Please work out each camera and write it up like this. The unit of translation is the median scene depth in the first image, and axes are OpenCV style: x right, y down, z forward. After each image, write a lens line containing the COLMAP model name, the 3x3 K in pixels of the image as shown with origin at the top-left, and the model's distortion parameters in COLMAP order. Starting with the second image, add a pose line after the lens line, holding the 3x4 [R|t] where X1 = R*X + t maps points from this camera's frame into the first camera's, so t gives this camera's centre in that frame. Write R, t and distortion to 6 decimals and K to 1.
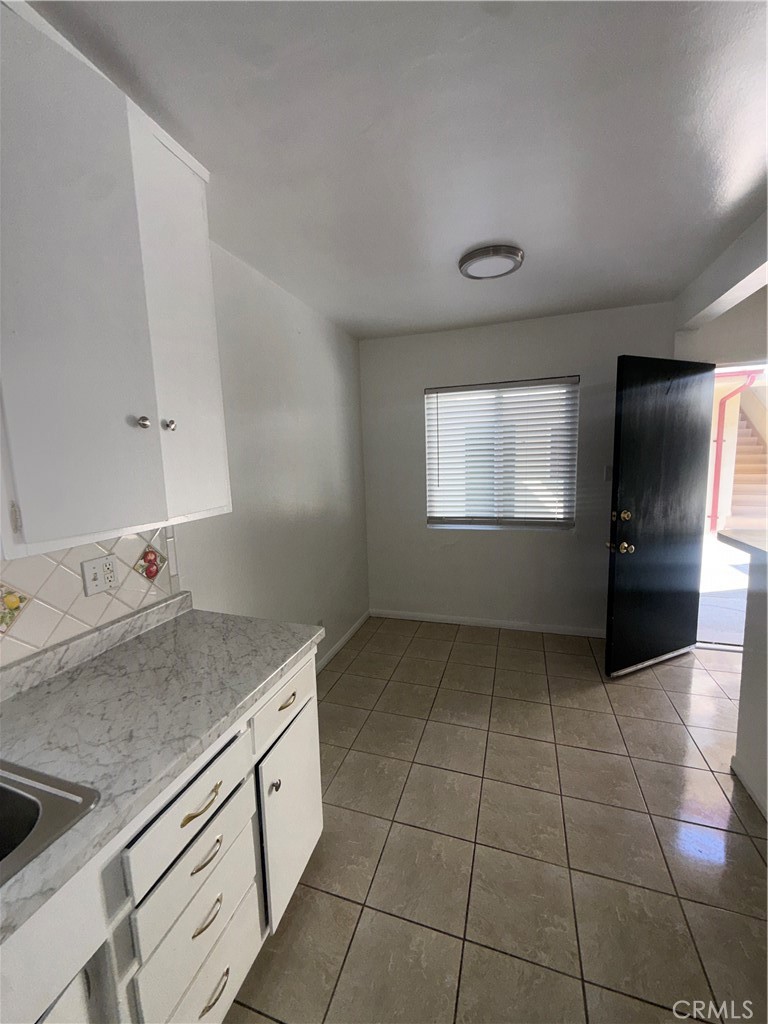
lens RADIAL K [[410.4, 0, 382.8], [0, 410.4, 510.4], [0, 0, 1]] dist [0.001068, 0.000023]
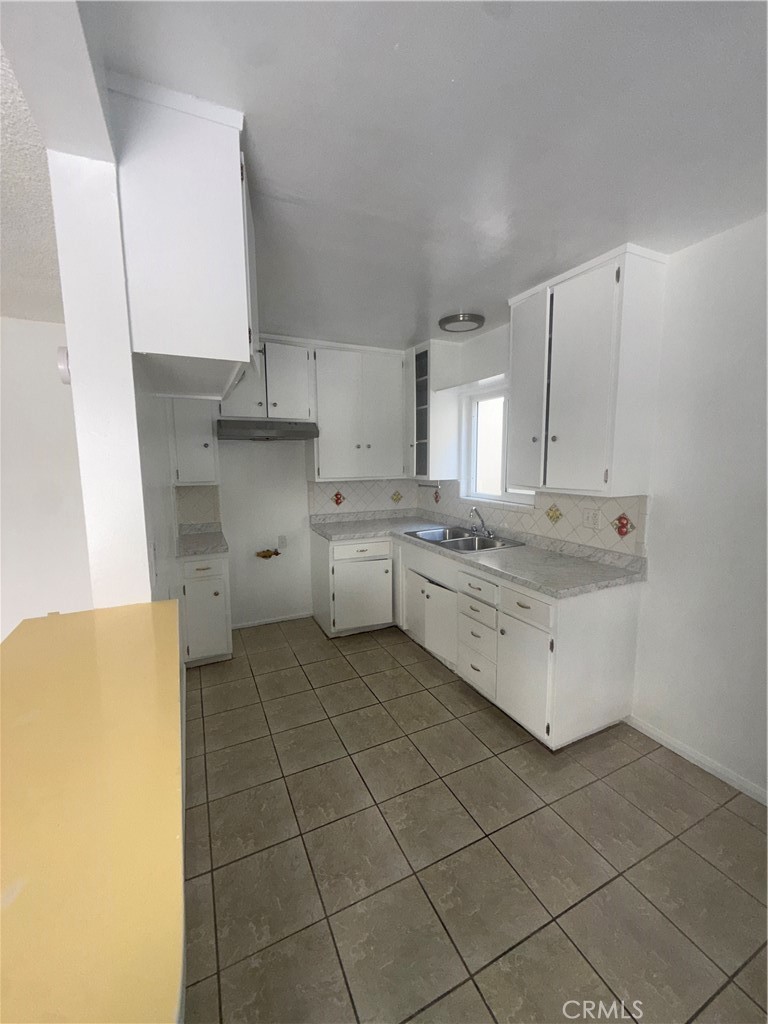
lens RADIAL K [[410.4, 0, 382.8], [0, 410.4, 510.4], [0, 0, 1]] dist [0.001068, 0.000023]
pose [[-0.718574, 0.122981, -0.684491, 1.345179], [-0.065473, 0.967906, 0.242635, -0.286218], [0.692362, 0.219167, -0.687460, 1.779937]]
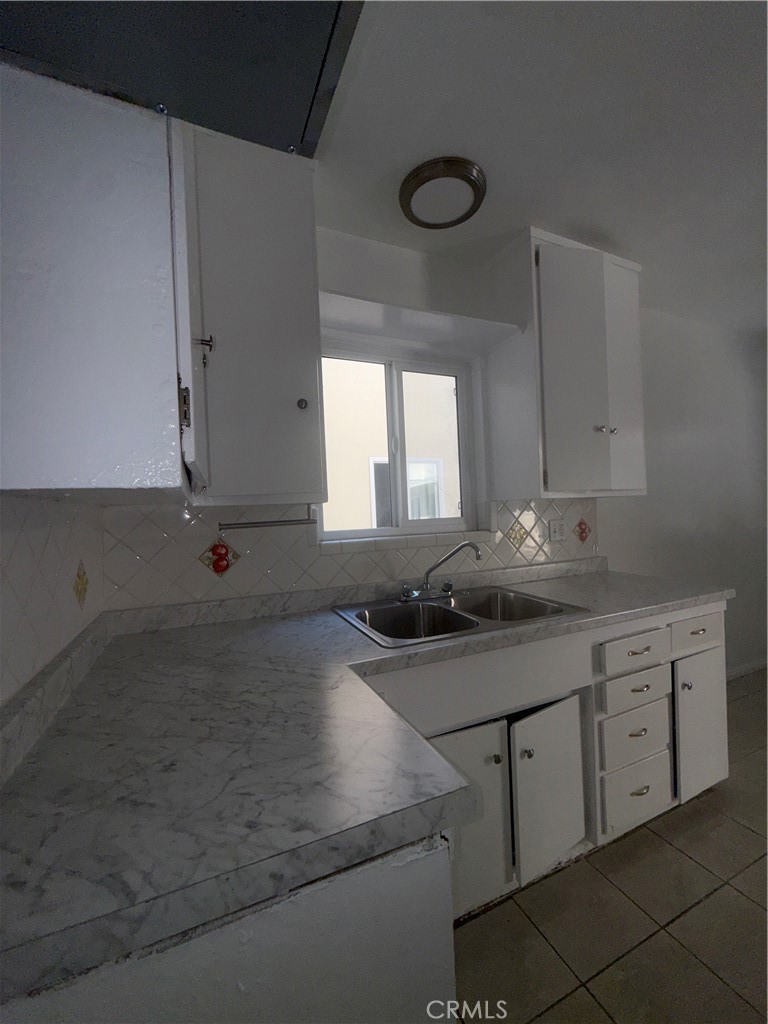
lens RADIAL K [[408.3, 0, 384.0], [0, 408.3, 512.0], [0, 0, 1]] dist [0.002762, 0.000355]
pose [[0.683520, 0.005238, -0.729913, 0.031758], [-0.082459, 0.994127, -0.070084, 0.284740], [0.725259, 0.108092, 0.679938, -0.684879]]
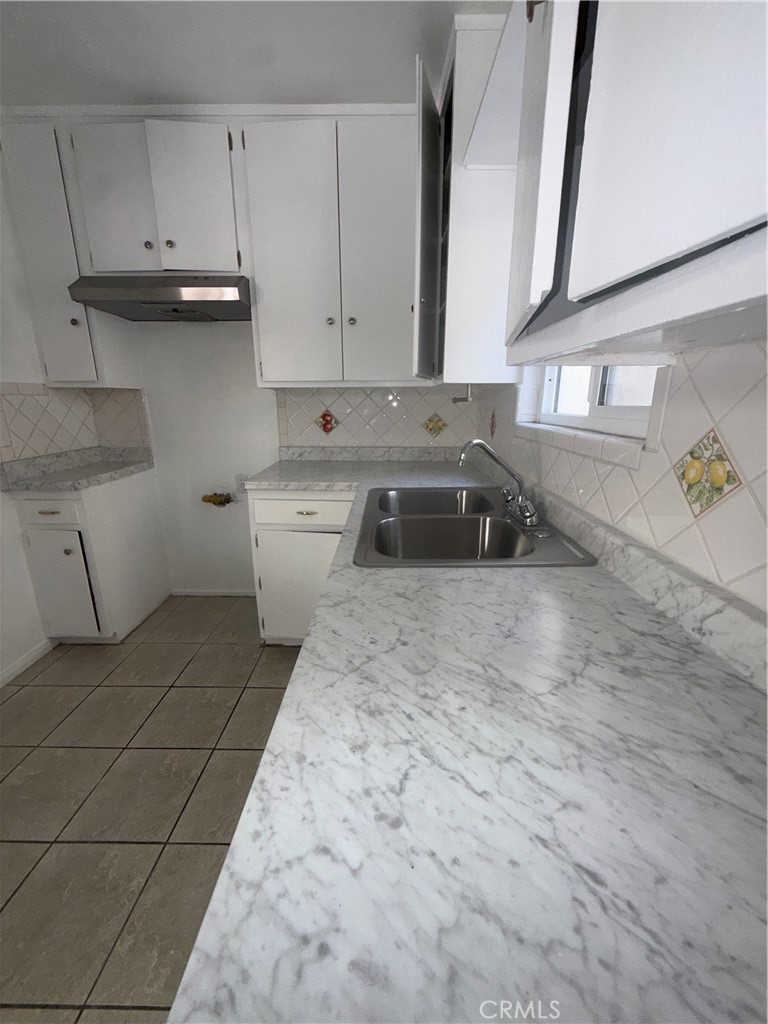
lens RADIAL K [[410.4, 0, 382.8], [0, 410.4, 510.4], [0, 0, 1]] dist [0.001068, 0.000023]
pose [[-0.952725, 0.107456, -0.284198, -0.272928], [-0.012497, 0.920721, 0.390021, 0.049106], [0.303577, 0.375134, -0.875851, 1.263900]]
